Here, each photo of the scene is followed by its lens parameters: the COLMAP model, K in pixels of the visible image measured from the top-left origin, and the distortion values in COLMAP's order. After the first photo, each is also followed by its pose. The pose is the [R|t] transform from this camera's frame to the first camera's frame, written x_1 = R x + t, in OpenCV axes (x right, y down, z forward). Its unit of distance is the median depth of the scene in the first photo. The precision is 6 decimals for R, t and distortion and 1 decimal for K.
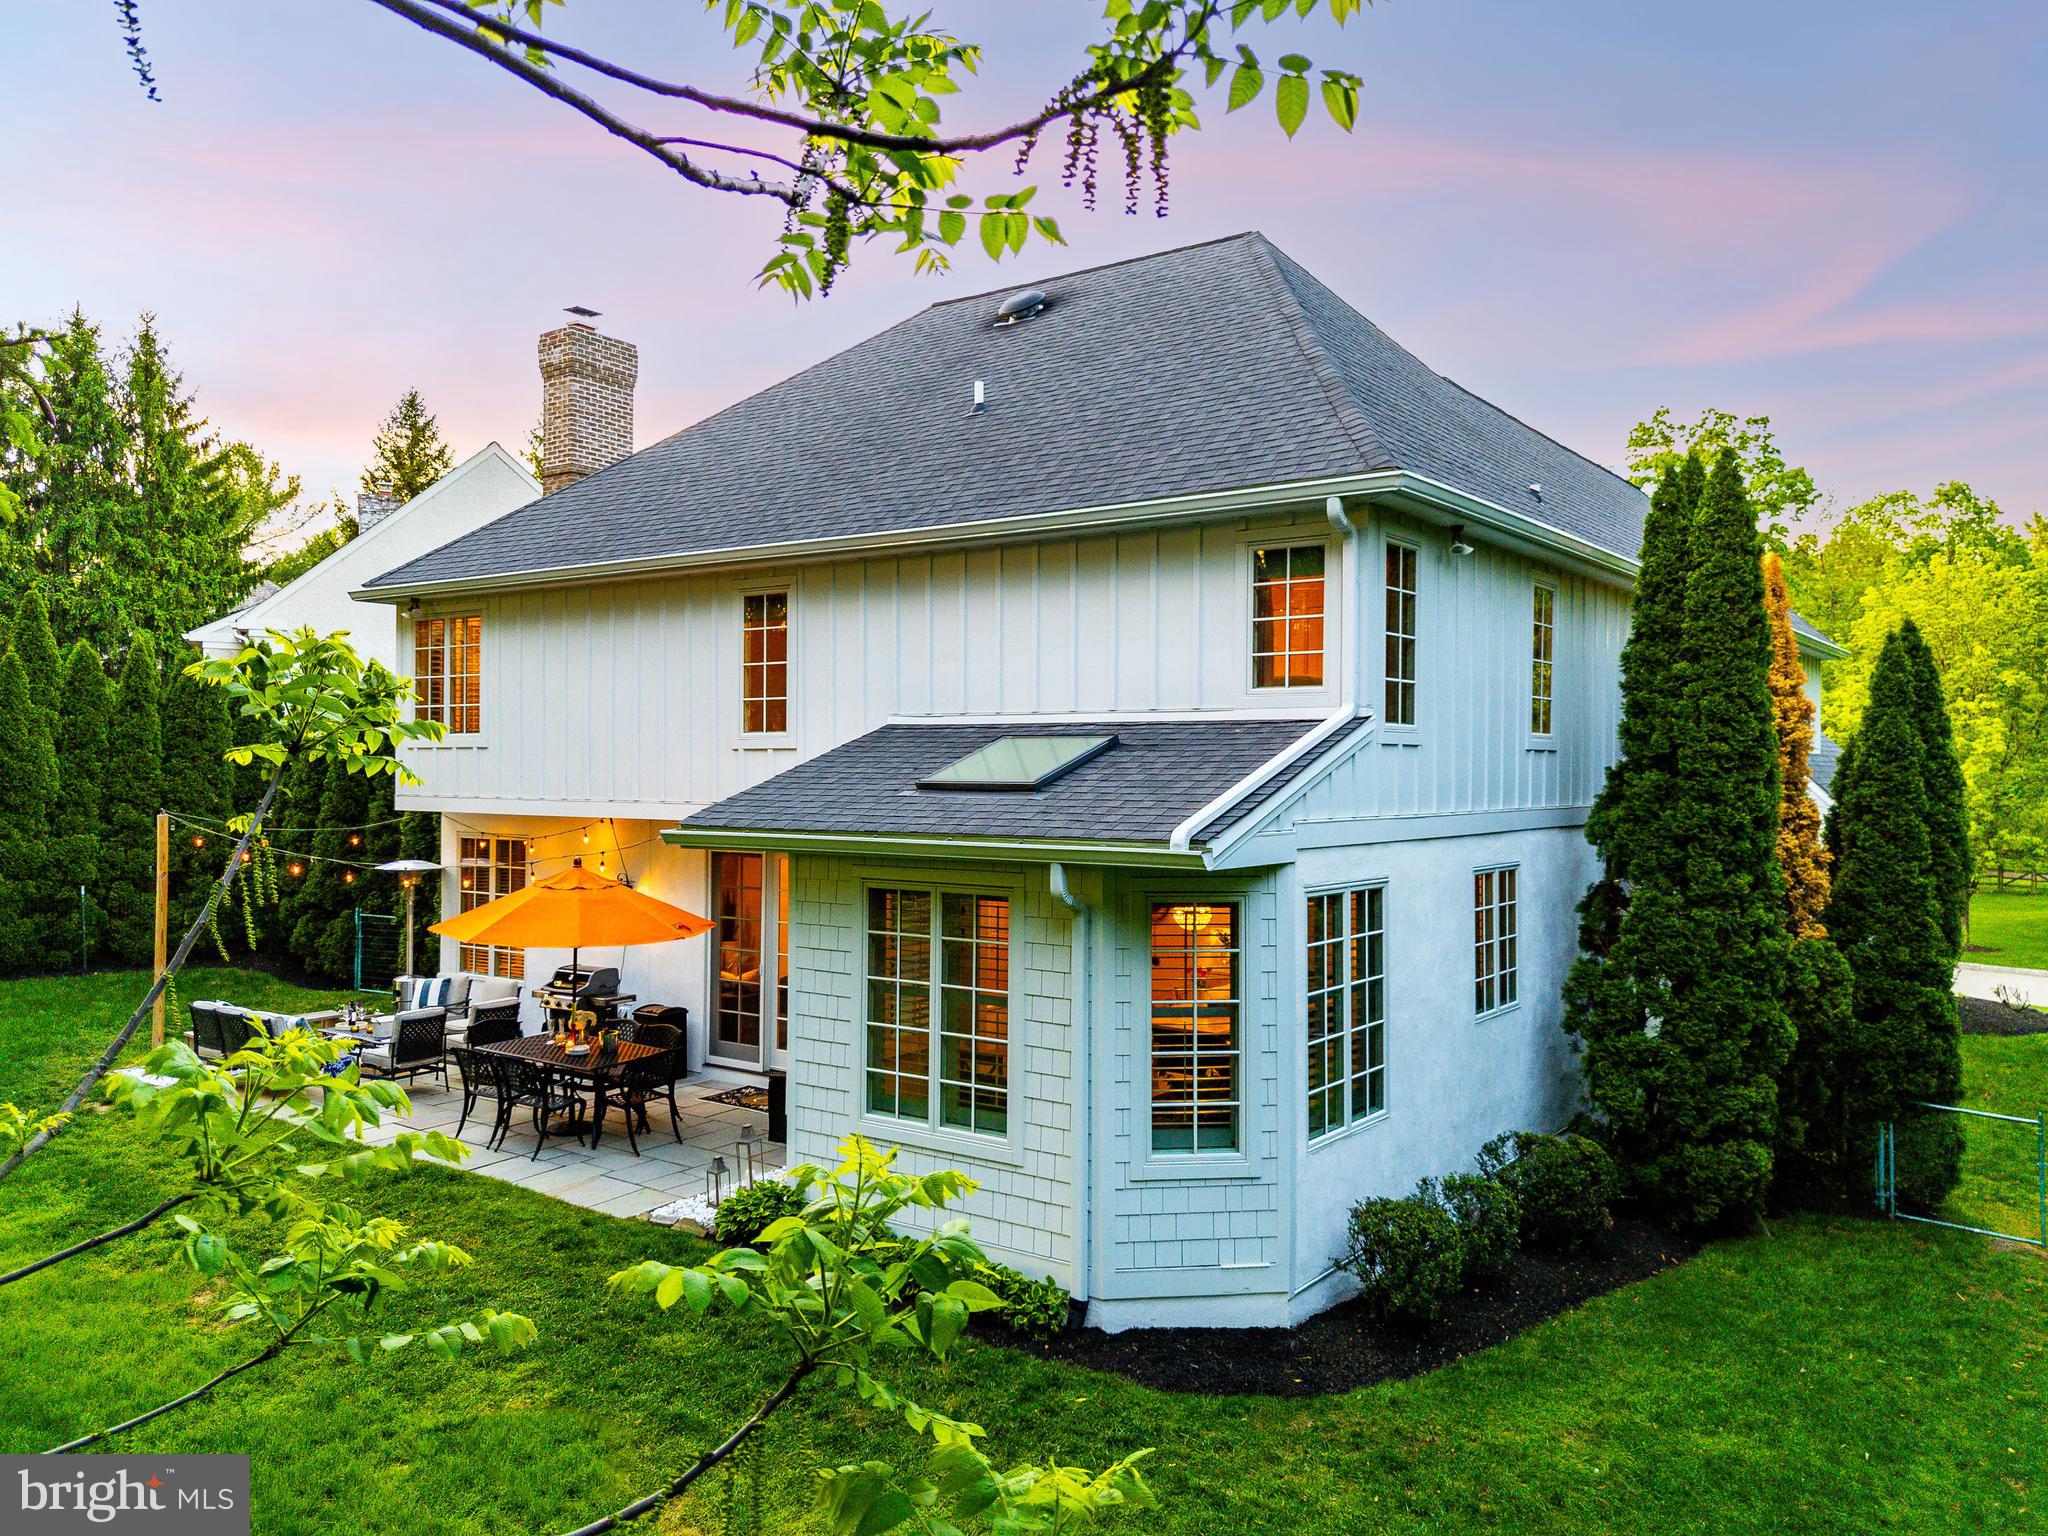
lens RADIAL K [[1489.6, 0, 1024.0], [0, 1489.6, 768.0], [0, 0, 1]] dist [0.043034, -0.005219]
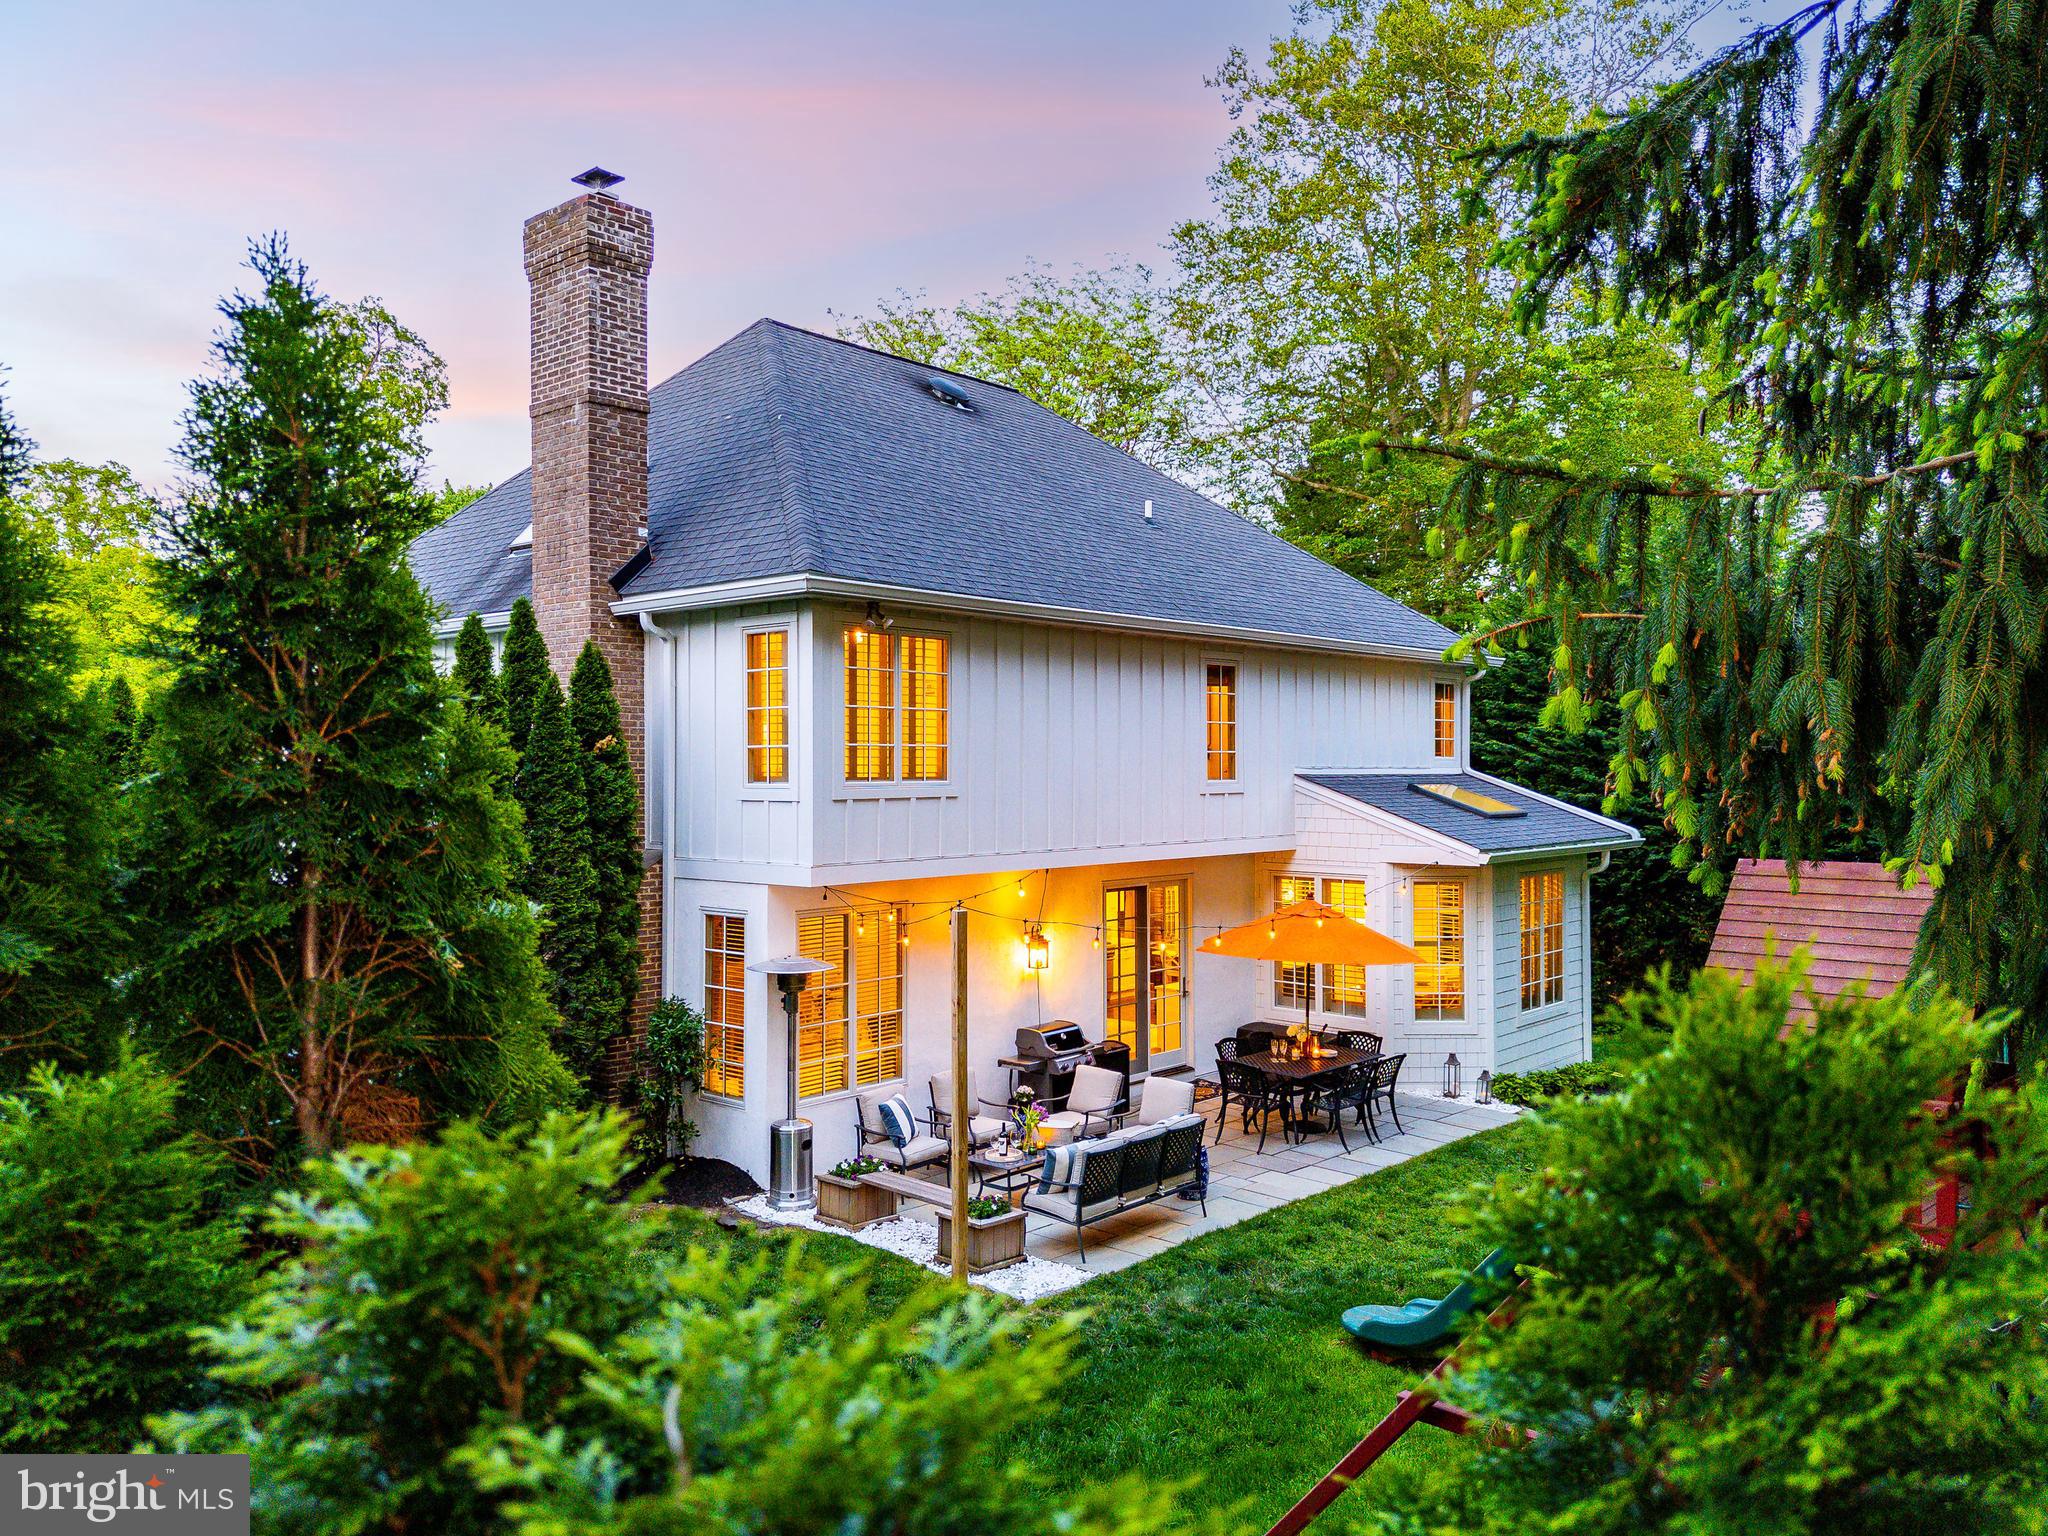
lens RADIAL K [[1484.4, 0, 1024.0], [0, 1484.4, 768.0], [0, 0, 1]] dist [0.062144, -0.000681]
pose [[0.117459, -0.011128, 0.993015, -1.386799], [-0.001091, 0.999935, 0.011335, -0.048037], [-0.993077, -0.002415, 0.117440, 1.016614]]
